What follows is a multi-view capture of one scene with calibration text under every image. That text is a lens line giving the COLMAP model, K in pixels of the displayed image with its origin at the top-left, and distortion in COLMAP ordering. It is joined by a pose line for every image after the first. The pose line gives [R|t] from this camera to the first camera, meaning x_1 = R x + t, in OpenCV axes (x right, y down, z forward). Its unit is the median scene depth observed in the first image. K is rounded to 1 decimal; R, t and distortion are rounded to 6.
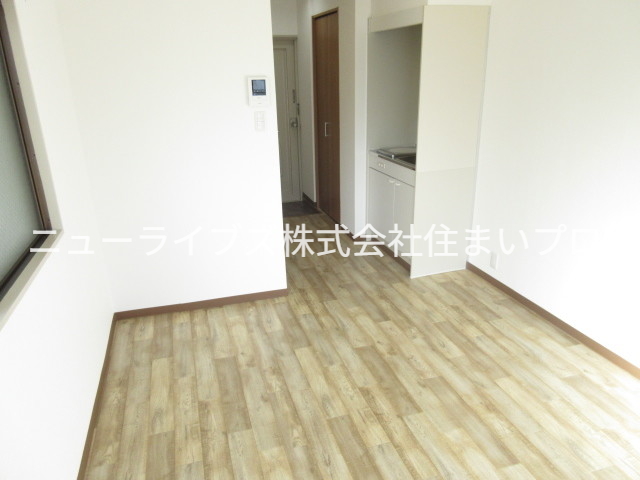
lens RADIAL K [[480.2, 0, 319.9], [0, 480.2, 240.2], [0, 0, 1]] dist [0.009150, 0.001375]
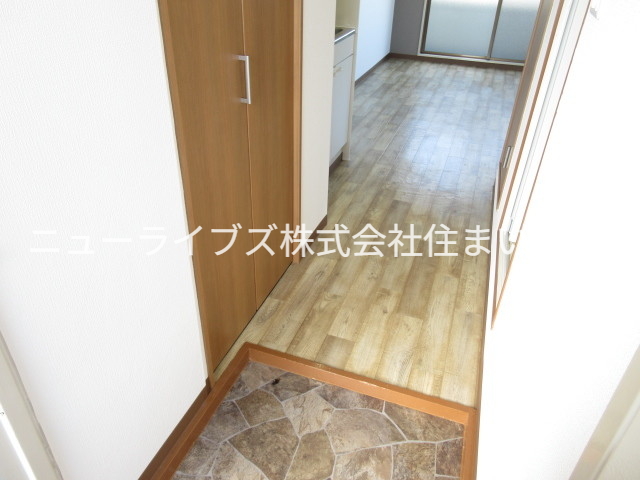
lens RADIAL K [[480.2, 0, 319.6], [0, 480.2, 239.7], [0, 0, 1]] dist [0.009150, 0.001375]
pose [[-0.807390, -0.321993, 0.494410, -0.432197], [0.180702, 0.662744, 0.726716, -0.406092], [-0.561665, 0.676085, -0.476908, 1.419355]]
